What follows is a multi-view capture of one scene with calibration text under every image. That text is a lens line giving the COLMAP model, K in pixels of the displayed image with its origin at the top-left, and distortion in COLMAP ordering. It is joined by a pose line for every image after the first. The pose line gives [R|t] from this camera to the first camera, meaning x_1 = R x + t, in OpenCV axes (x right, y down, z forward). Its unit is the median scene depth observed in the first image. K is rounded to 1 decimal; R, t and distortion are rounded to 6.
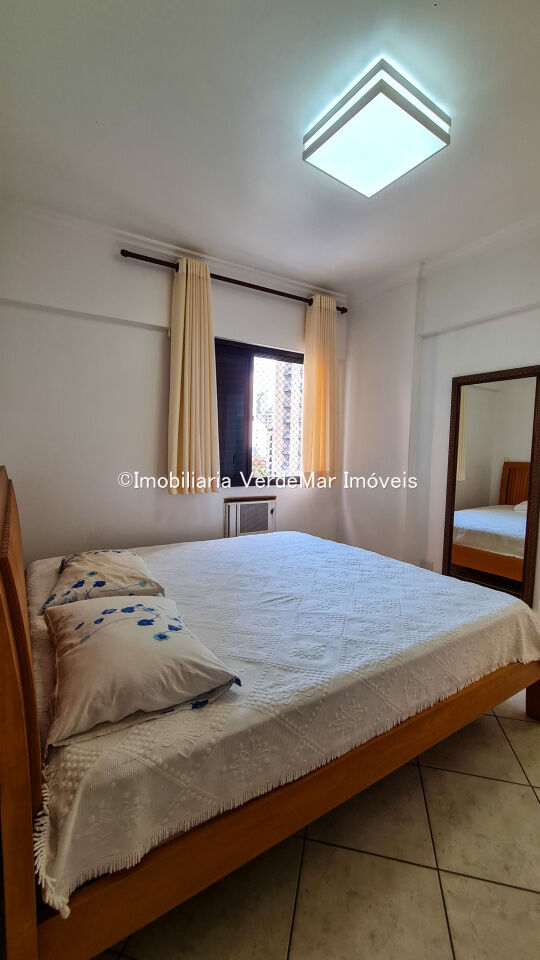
lens RADIAL K [[404.5, 0, 273.7], [0, 404.5, 479.3], [0, 0, 1]] dist [-0.002252, 0.000262]
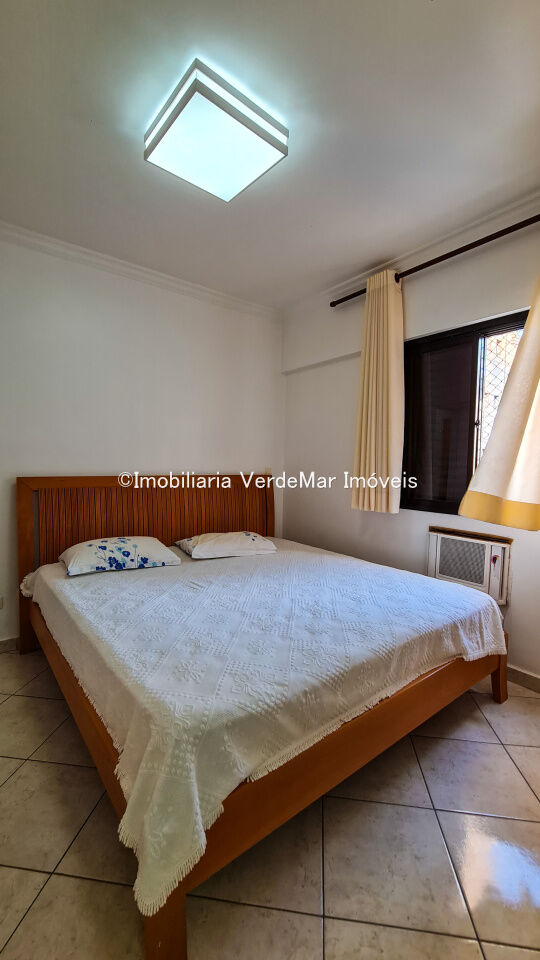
lens RADIAL K [[409.0, 0, 270.0], [0, 409.0, 480.0], [0, 0, 1]] dist [0.000680, -0.000110]
pose [[0.073691, 0.029912, -0.996832, 1.313716], [-0.092640, 0.995433, 0.023021, -0.067402], [0.992969, 0.090650, 0.076126, 1.170107]]
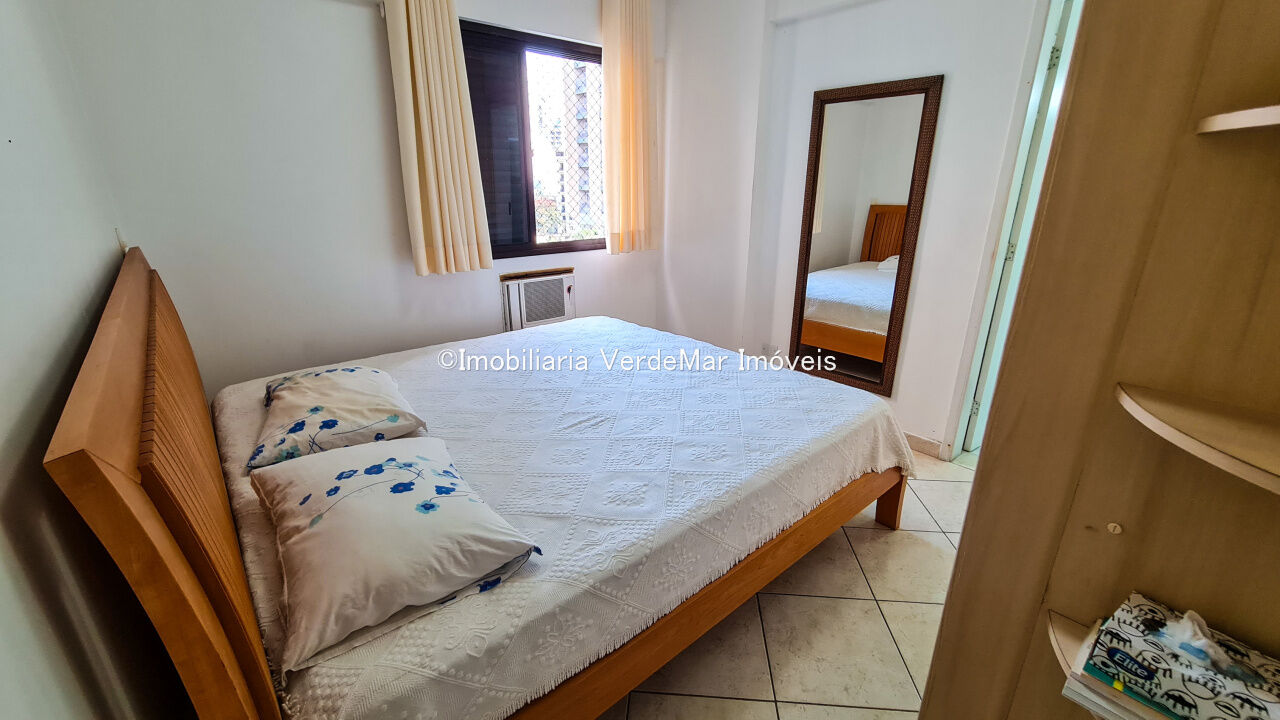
lens RADIAL K [[533.8, 0, 649.8], [0, 533.8, 365.0], [0, 0, 1]] dist [0.000903, -0.000477]
pose [[0.989189, -0.060895, 0.133406, 0.005998], [0.025056, 0.966514, 0.255389, -0.064352], [-0.144490, -0.249285, 0.957590, 0.050254]]
